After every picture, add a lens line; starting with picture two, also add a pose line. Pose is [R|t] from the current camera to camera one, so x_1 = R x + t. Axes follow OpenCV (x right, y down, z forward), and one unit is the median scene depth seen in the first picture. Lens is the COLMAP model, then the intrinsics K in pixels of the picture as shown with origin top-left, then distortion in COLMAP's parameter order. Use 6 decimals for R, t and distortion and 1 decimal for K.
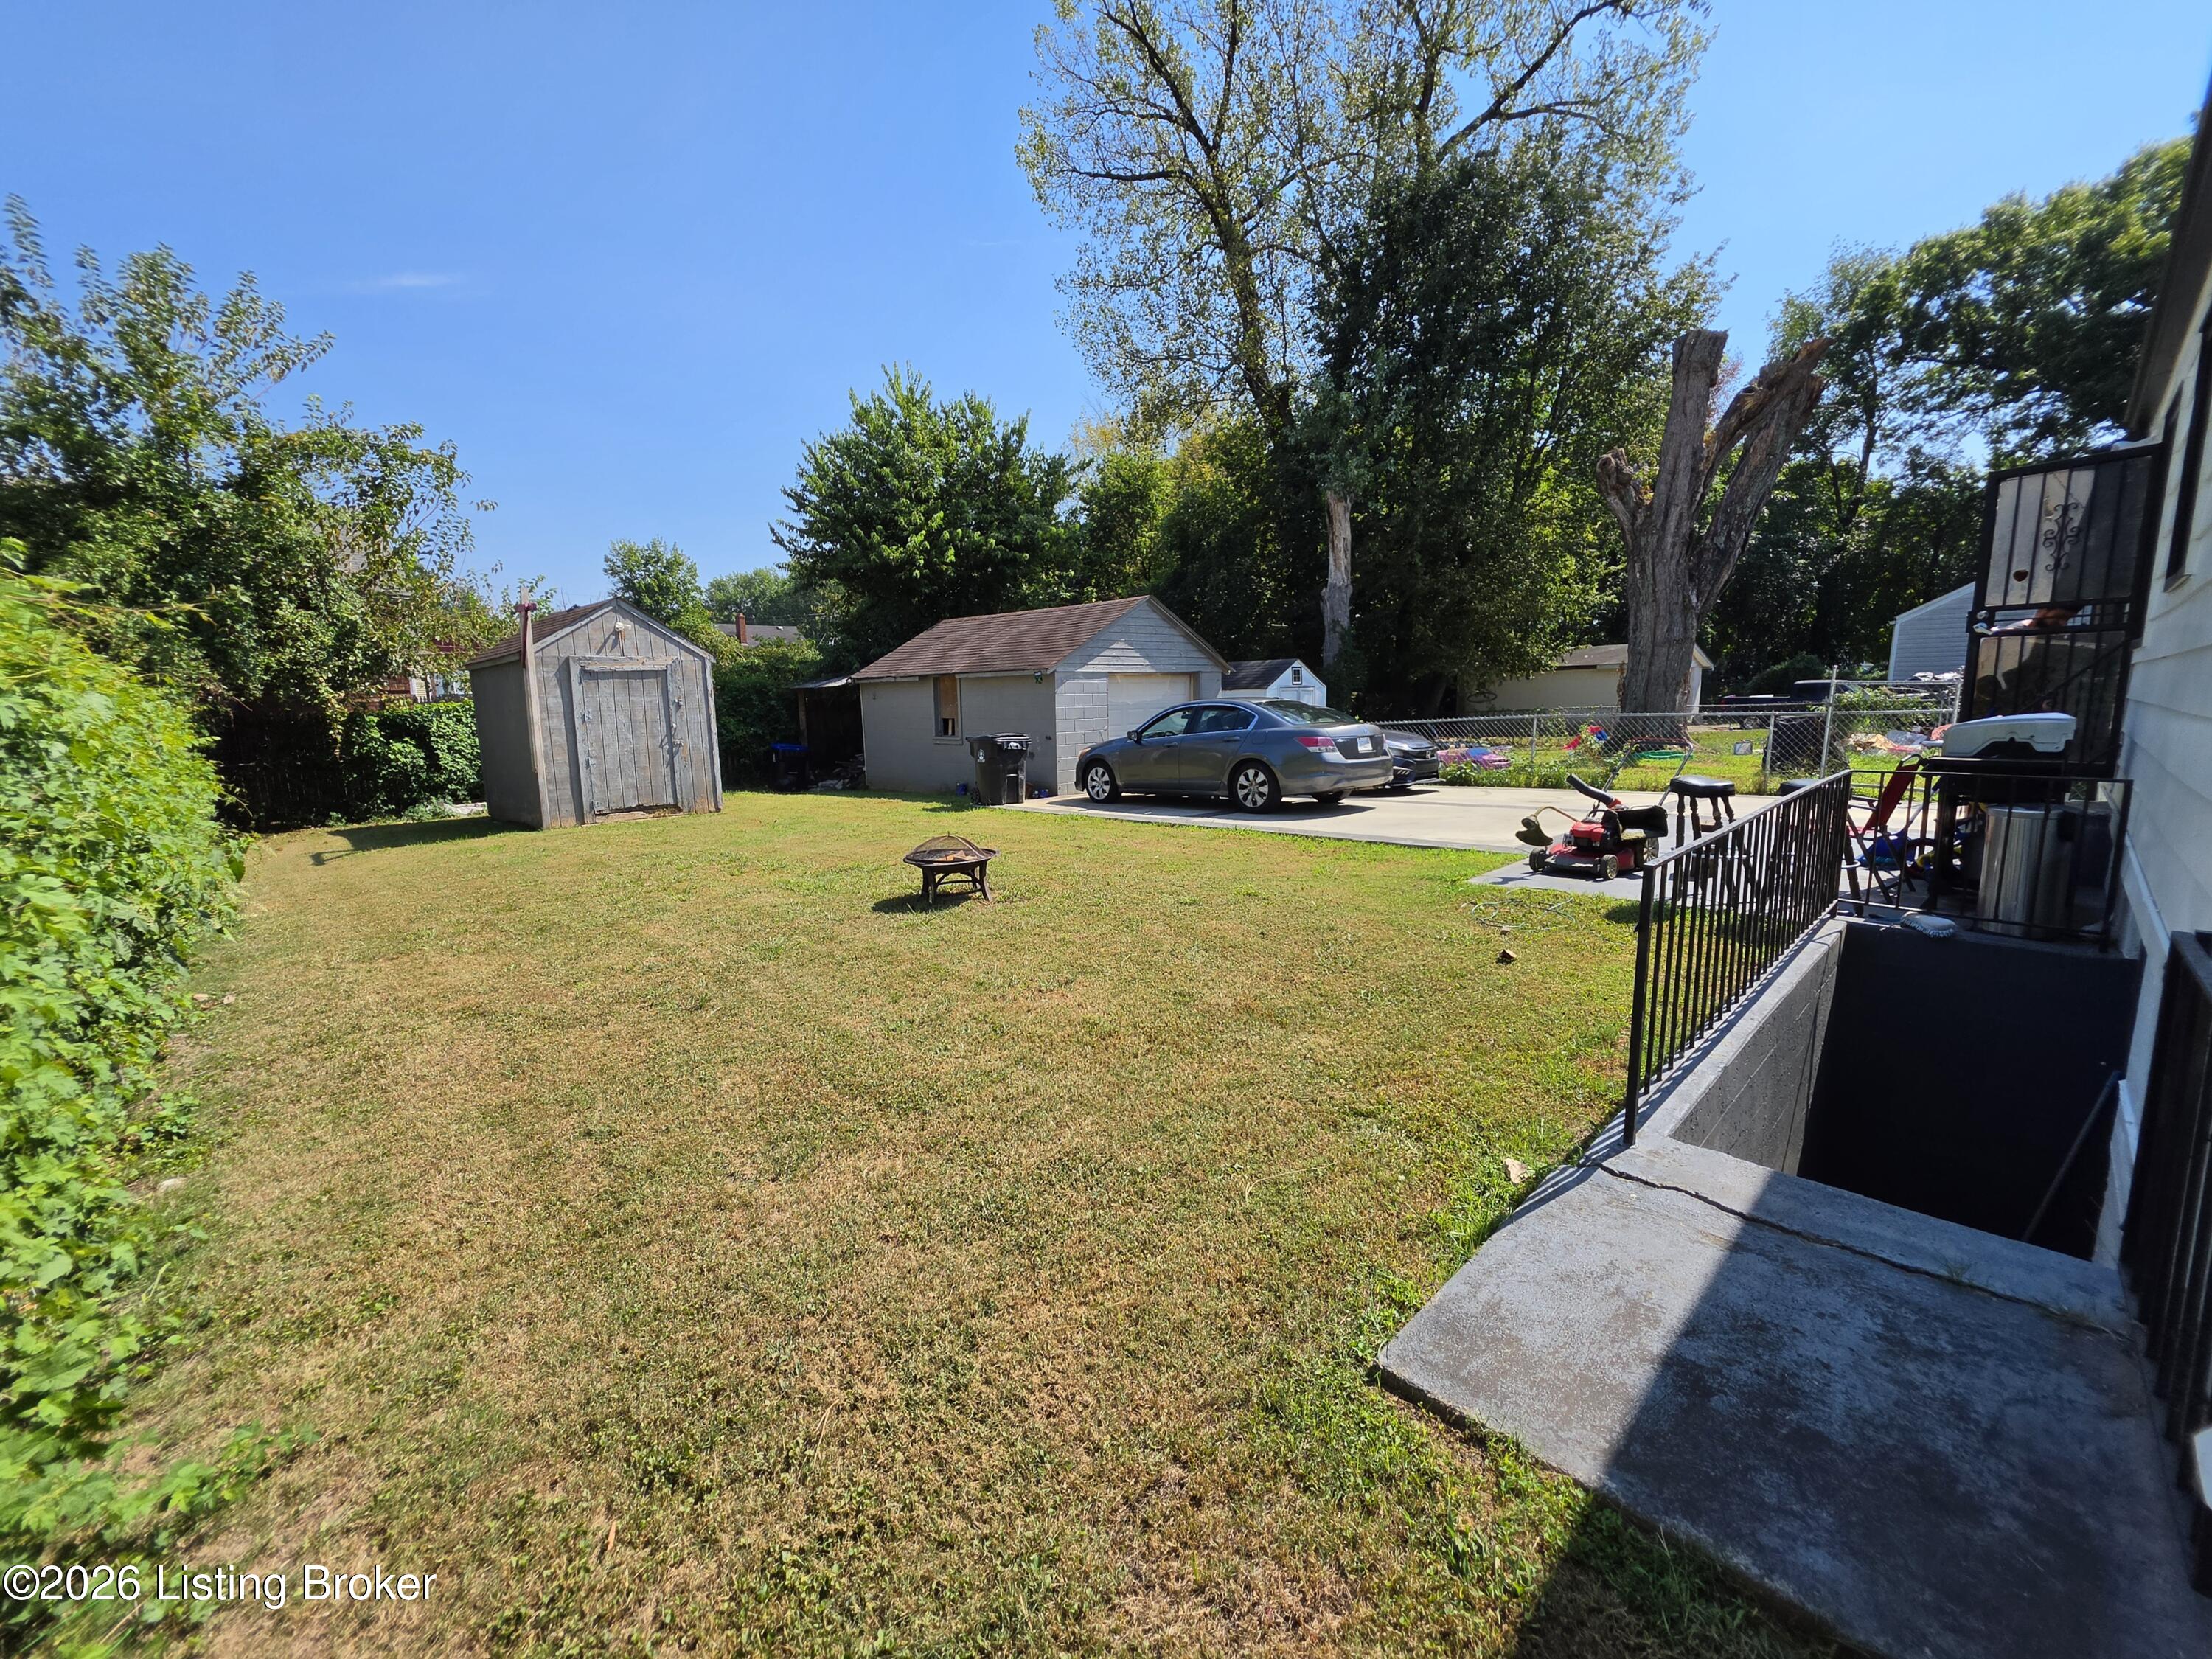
lens RADIAL K [[889.5, 0, 1107.8], [0, 889.5, 839.5], [0, 0, 1]] dist [0.002302, -0.000004]
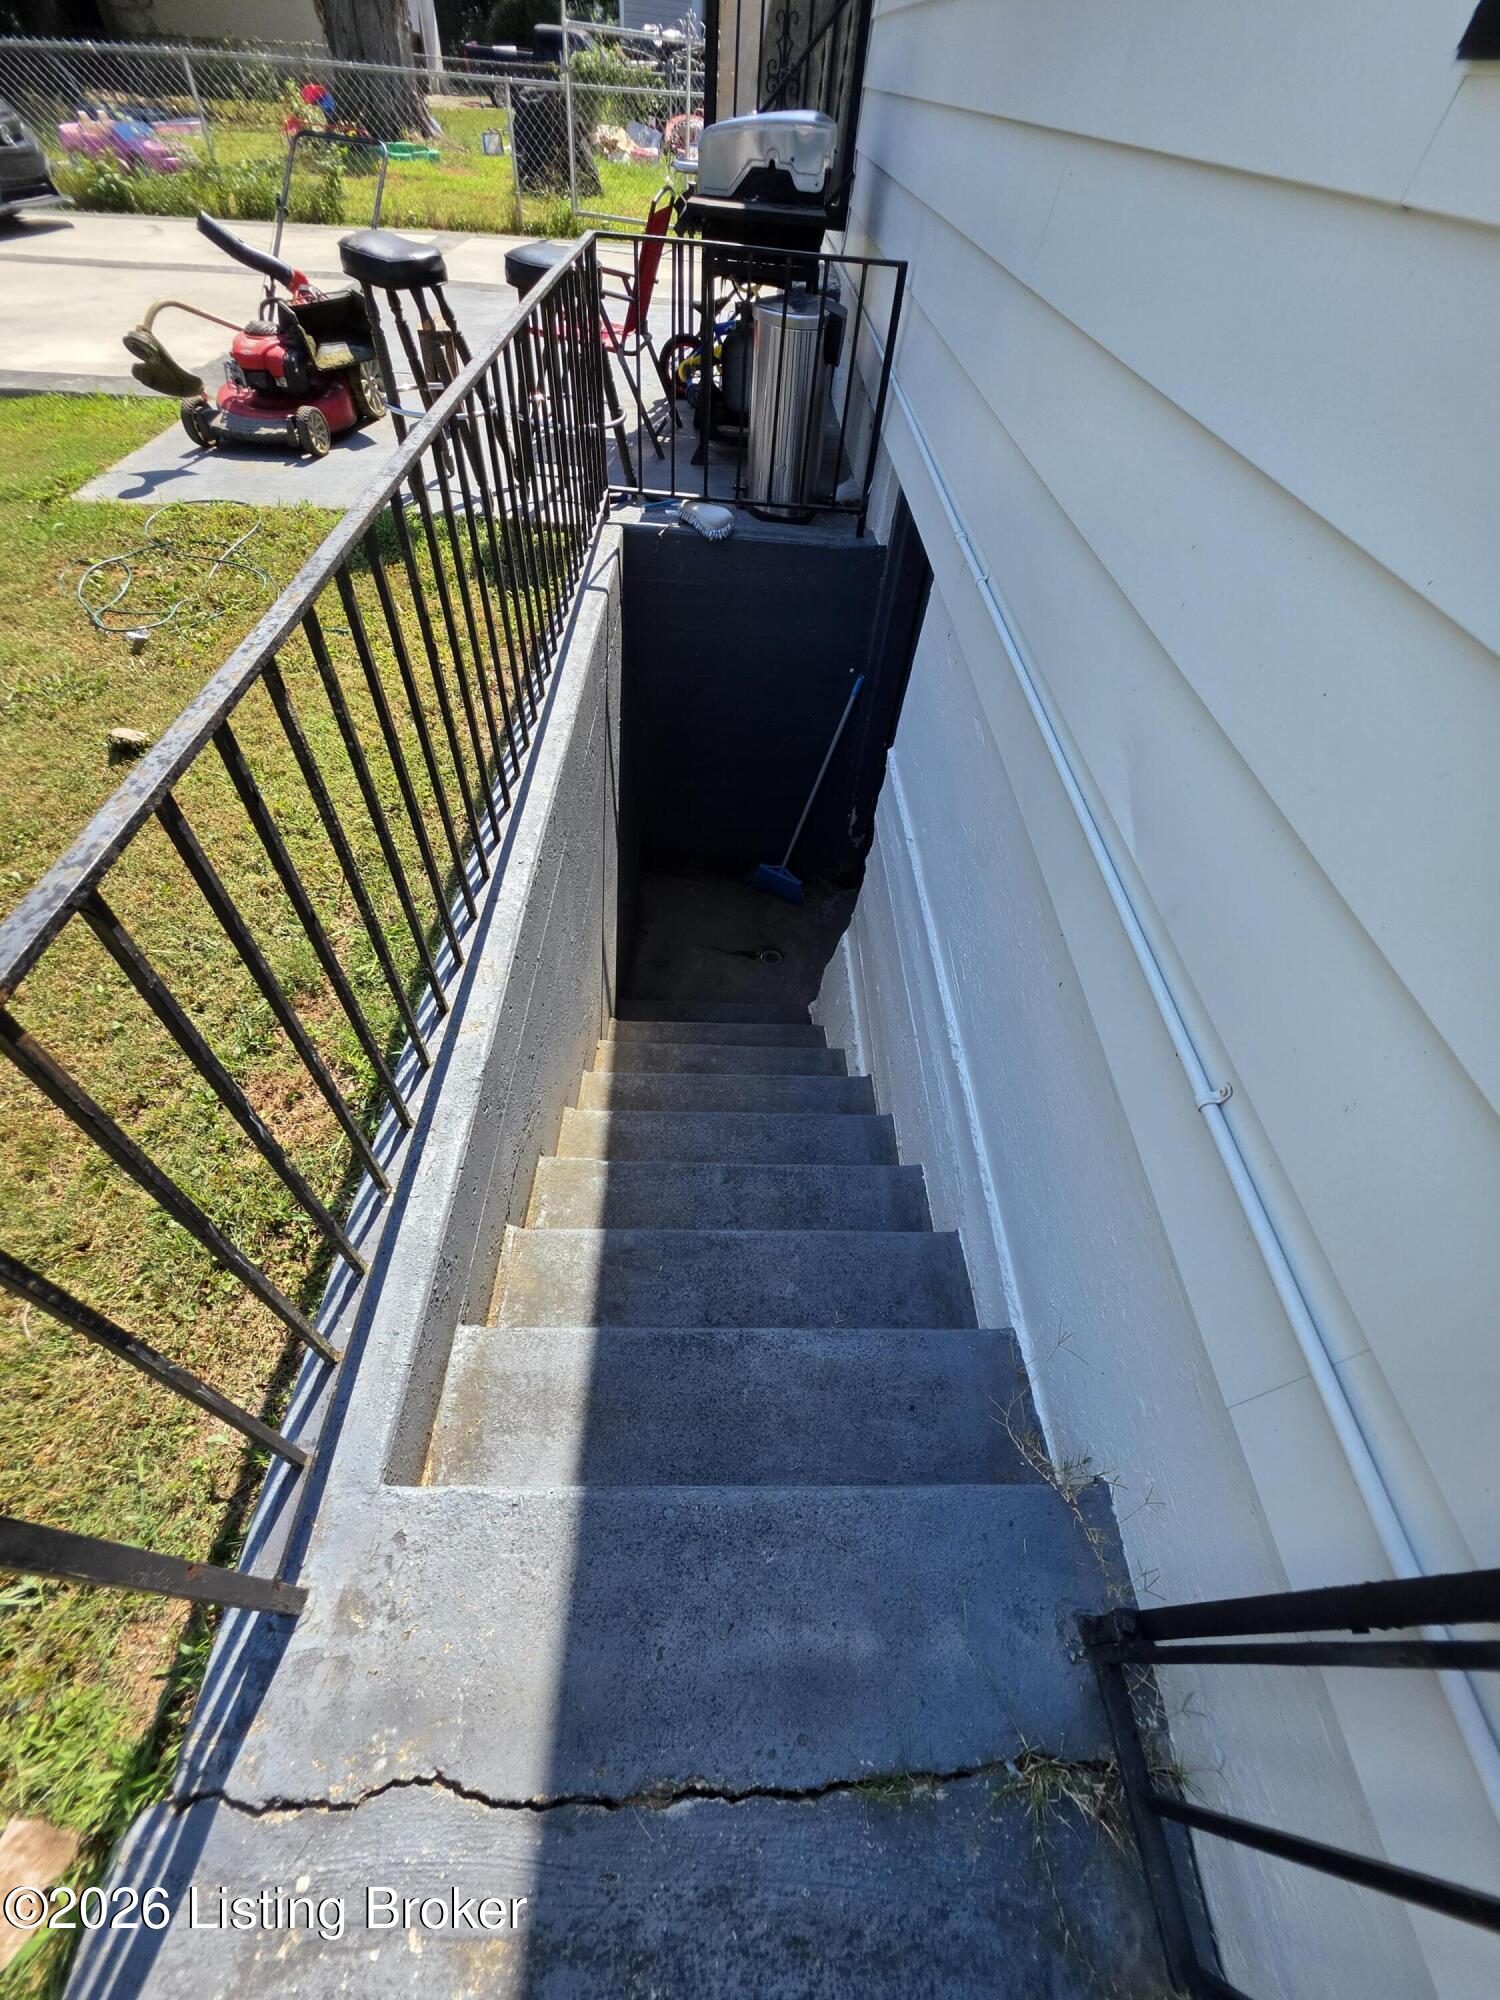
lens RADIAL K [[804.2, 0, 747.2], [0, 804.2, 992.7], [0, 0, 1]] dist [0.002302, -0.000004]
pose [[0.683755, -0.507499, 0.524331, 0.274075], [0.033838, 0.739825, 0.671948, -0.044482], [-0.728926, -0.441705, 0.523032, 0.314921]]
